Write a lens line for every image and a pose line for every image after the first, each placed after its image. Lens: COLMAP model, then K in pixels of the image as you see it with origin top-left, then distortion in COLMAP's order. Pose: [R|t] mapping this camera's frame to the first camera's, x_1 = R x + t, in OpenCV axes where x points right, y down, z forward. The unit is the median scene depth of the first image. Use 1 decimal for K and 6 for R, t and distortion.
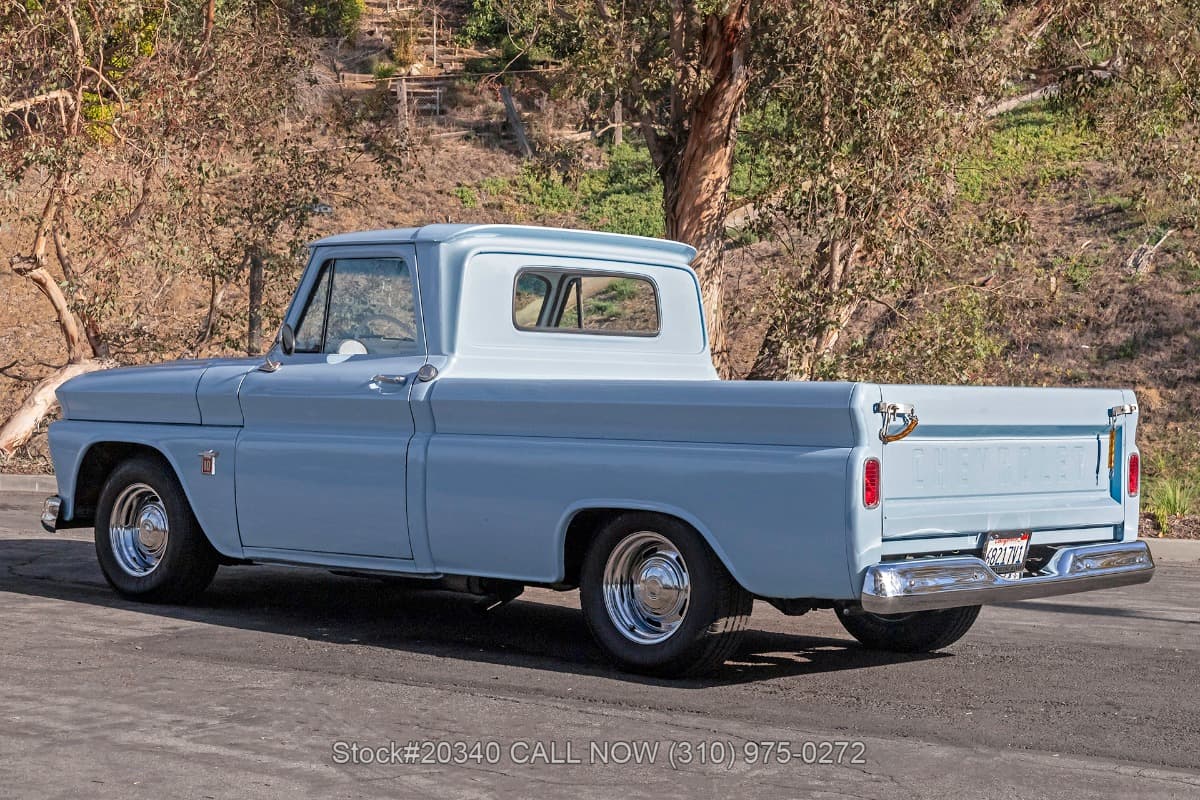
lens RADIAL K [[2563.7, 0, 600.0], [0, 2563.7, 400.0], [0, 0, 1]] dist [0.022173, -0.141988]
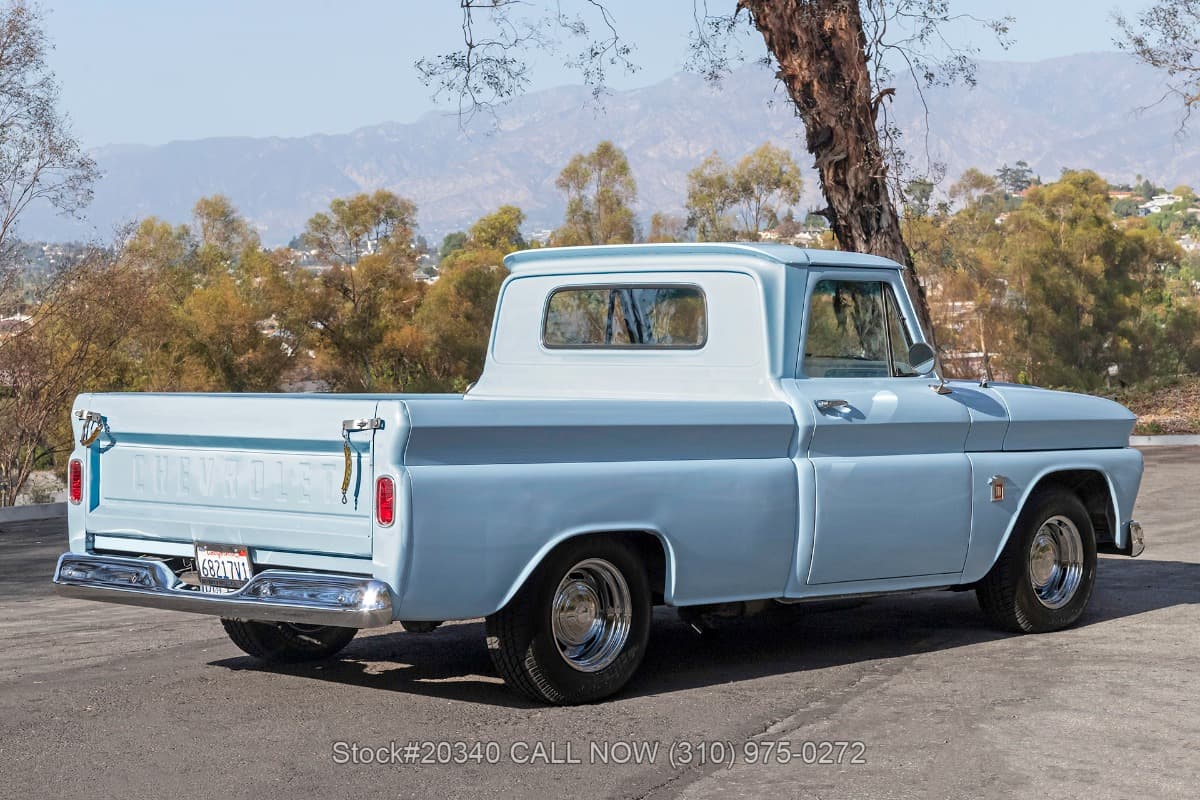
lens RADIAL K [[2563.7, 0, 600.0], [0, 2563.7, 400.0], [0, 0, 1]] dist [0.022173, -0.141988]
pose [[-0.078783, -0.004364, -0.996882, 1.115926], [-0.011471, 0.999928, -0.003471, -0.002421], [0.996826, 0.011162, -0.078827, 1.208376]]
